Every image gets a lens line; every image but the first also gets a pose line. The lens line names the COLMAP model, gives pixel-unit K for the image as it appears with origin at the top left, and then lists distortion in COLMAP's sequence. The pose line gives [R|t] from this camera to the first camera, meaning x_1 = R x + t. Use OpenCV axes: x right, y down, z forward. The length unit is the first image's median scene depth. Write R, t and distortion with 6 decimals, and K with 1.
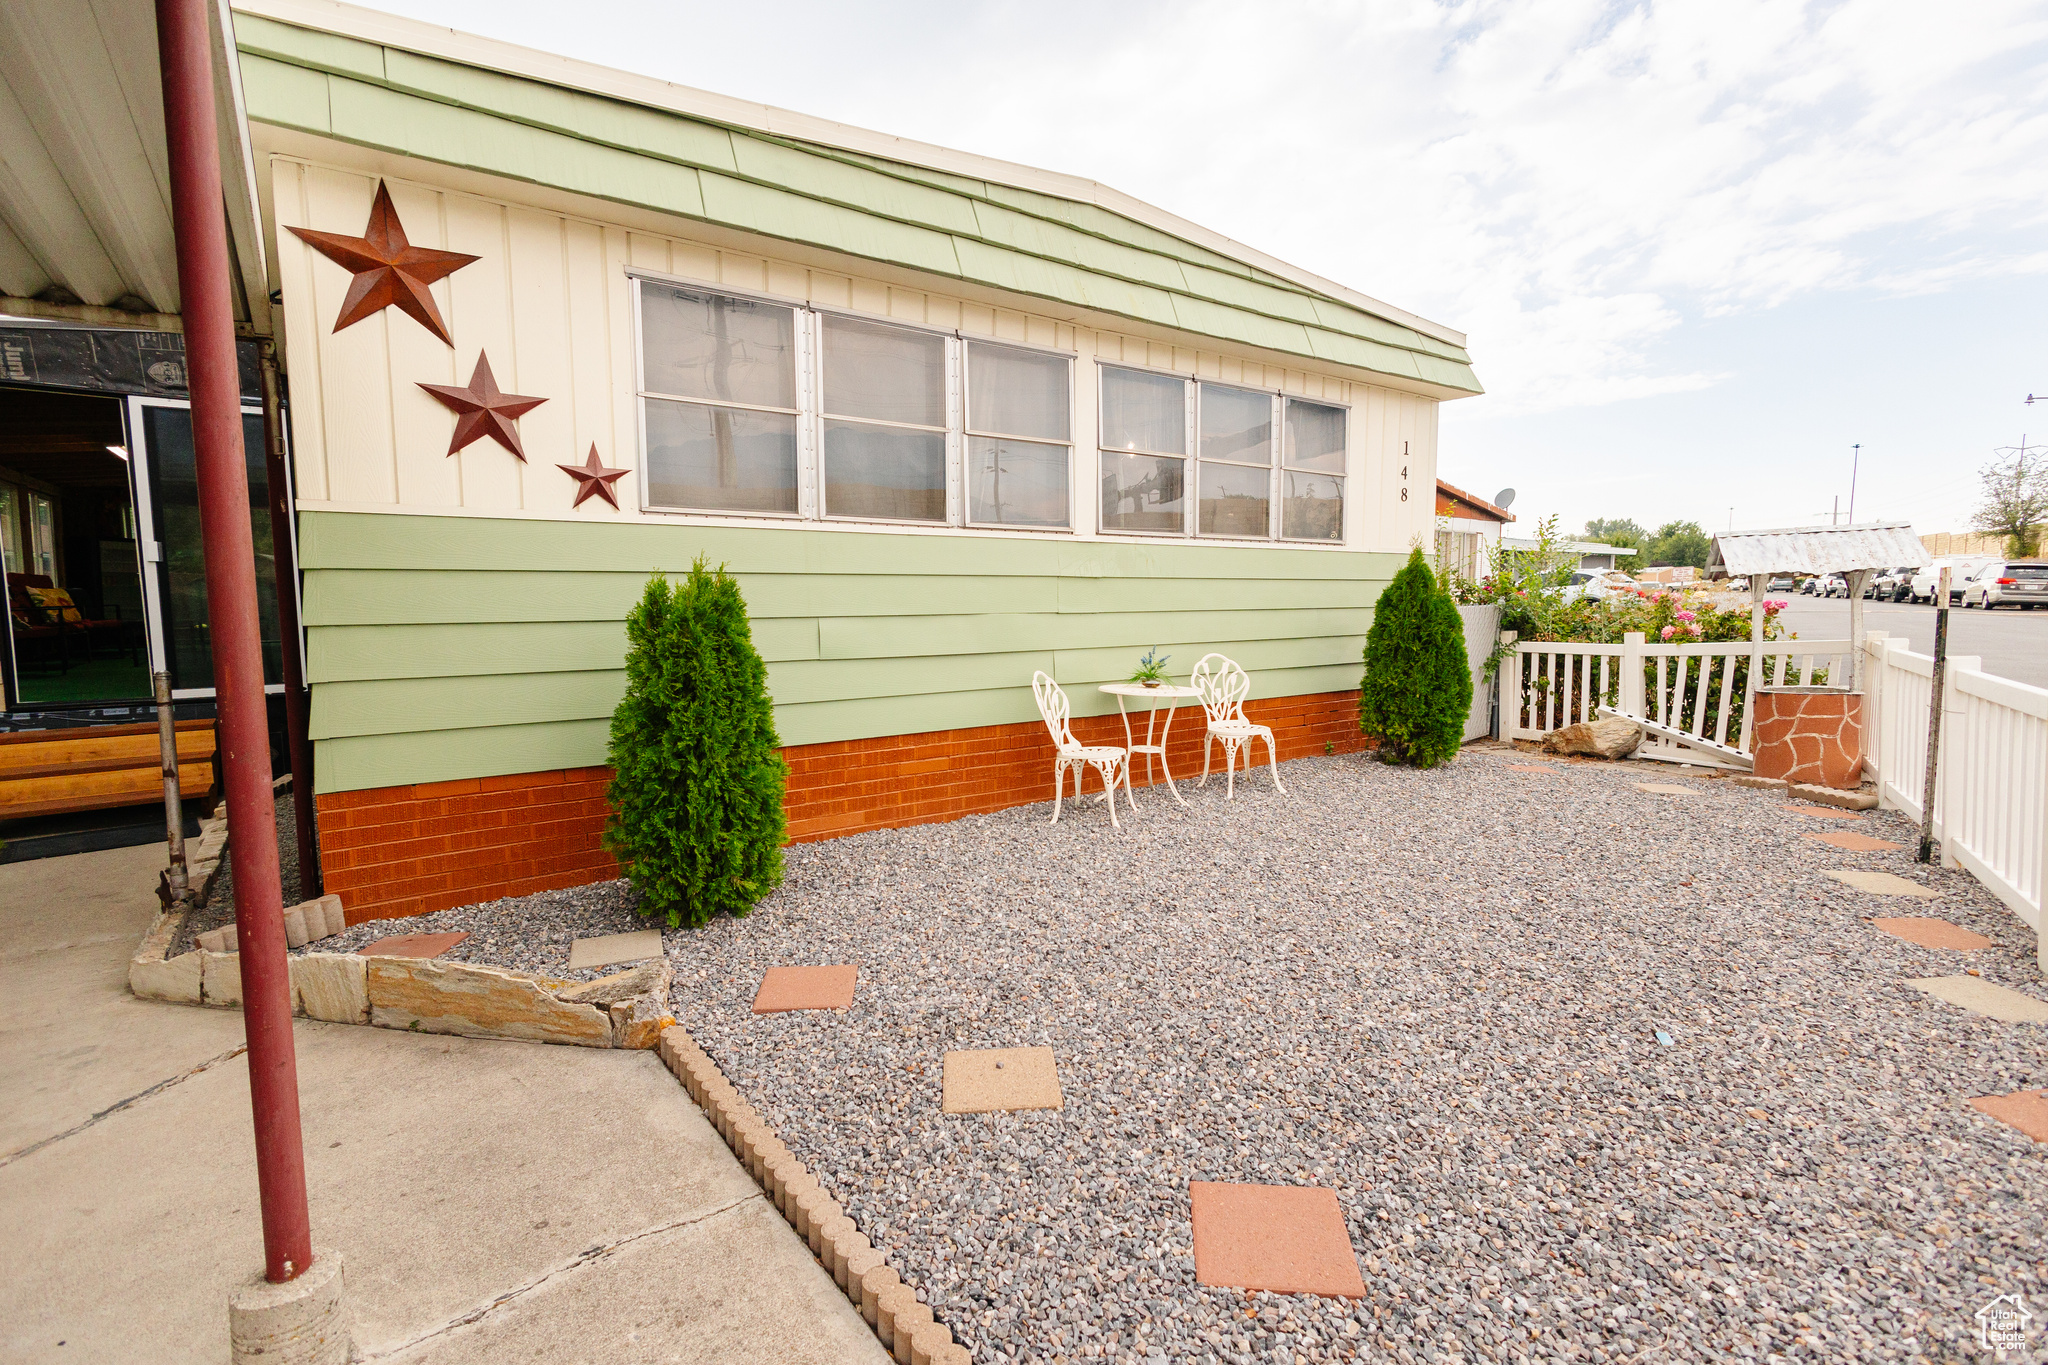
lens RADIAL K [[946.4, 0, 1015.1], [0, 946.4, 679.6], [0, 0, 1]] dist [0.015387, -0.005273]
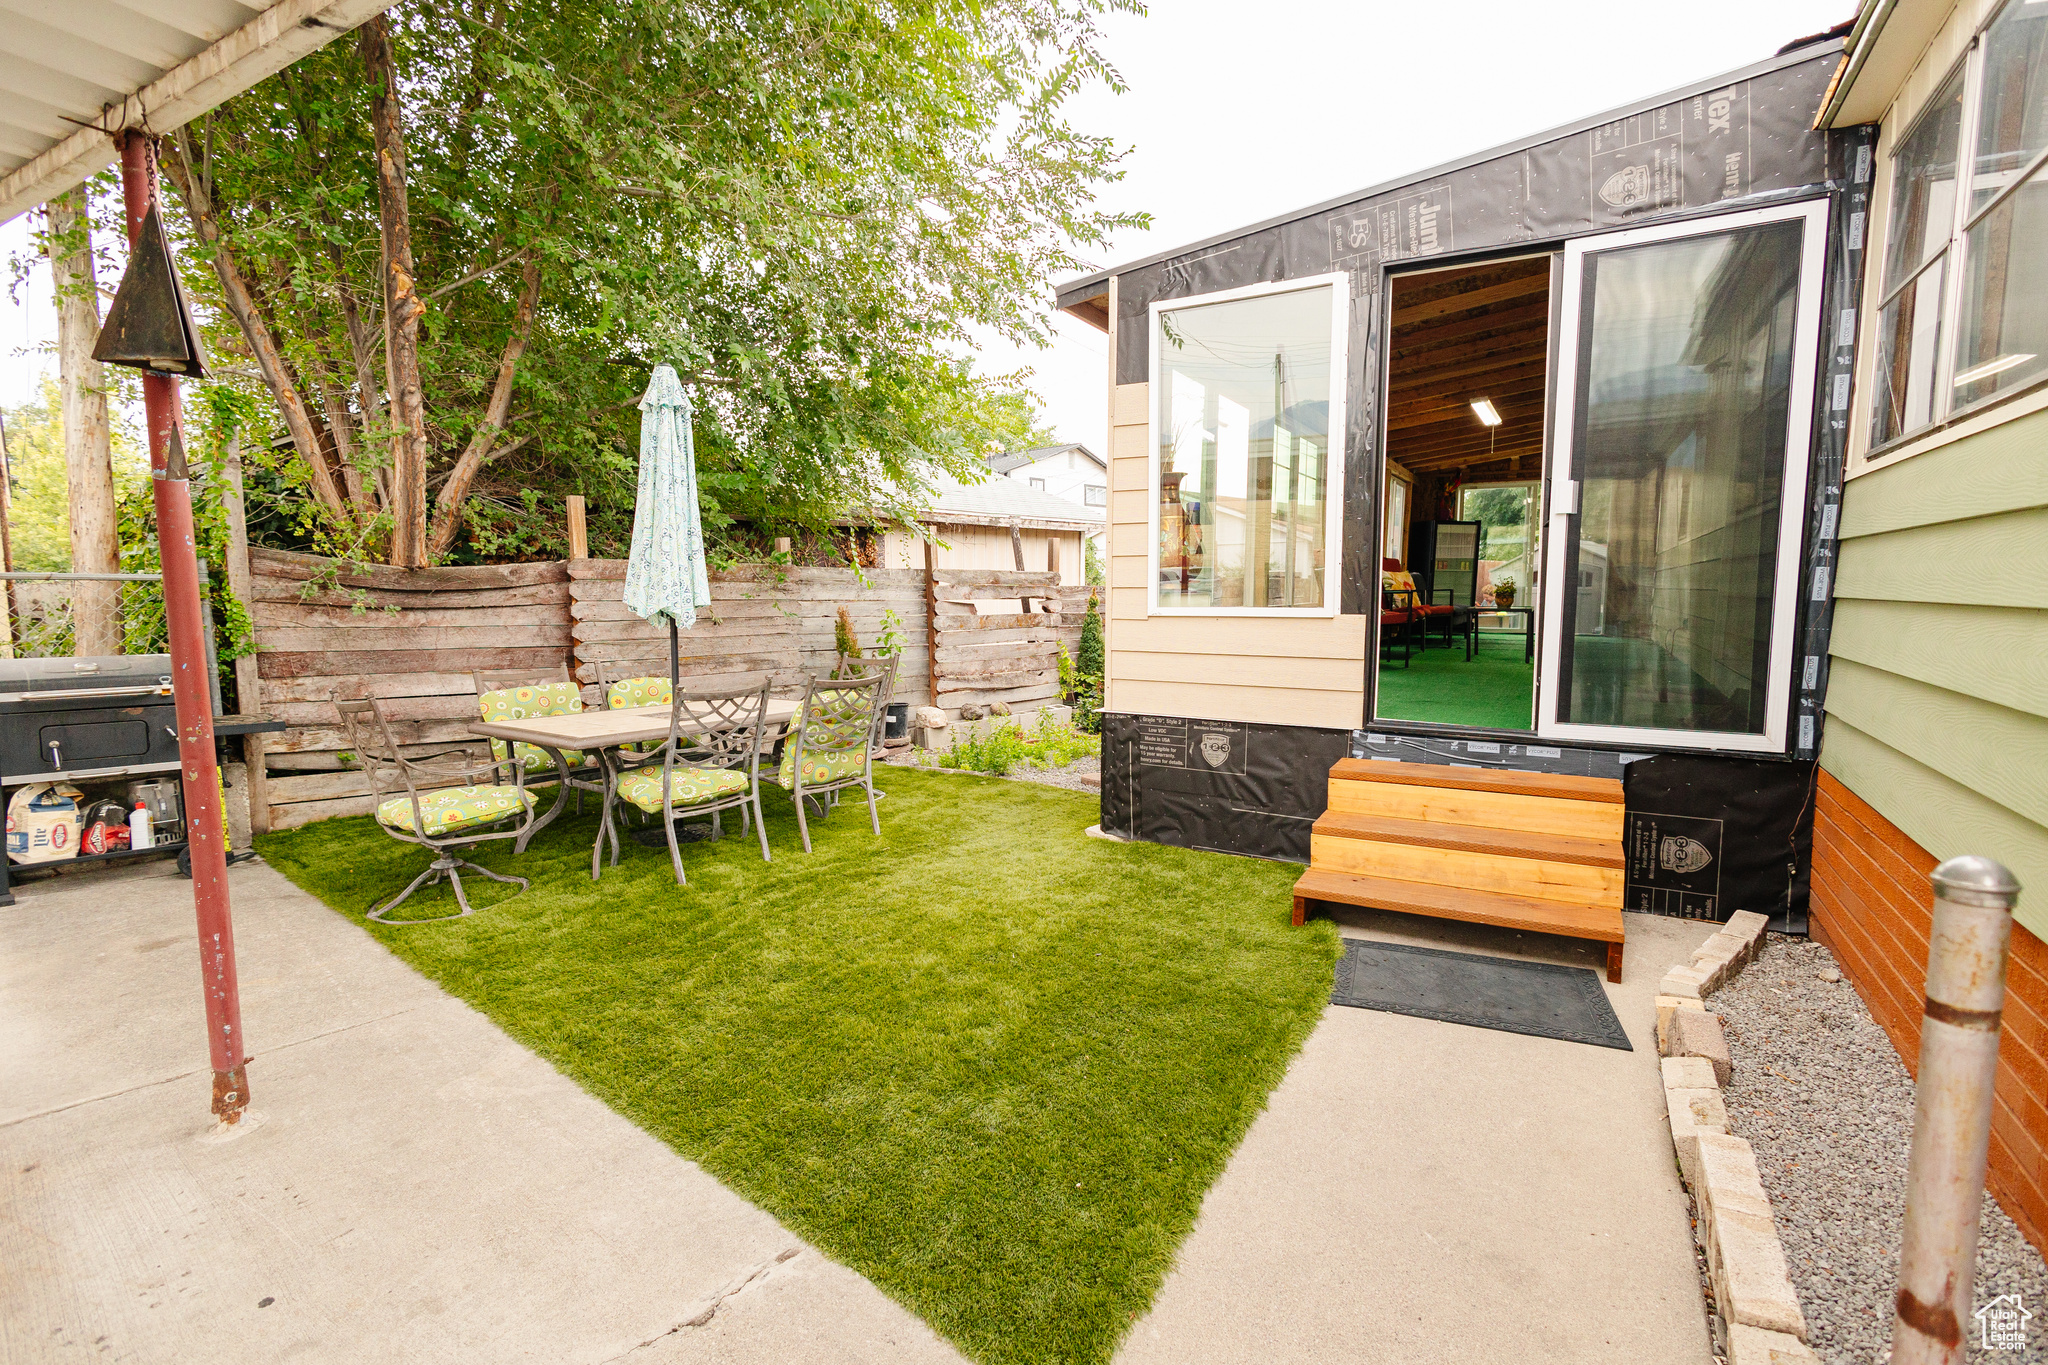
lens RADIAL K [[946.4, 0, 1015.1], [0, 946.4, 679.6], [0, 0, 1]] dist [0.015387, -0.005273]
pose [[0.406747, 0.094103, -0.908681, -0.488329], [-0.084680, 0.994282, 0.065064, -0.028802], [0.909608, 0.050482, 0.412389, 0.440198]]
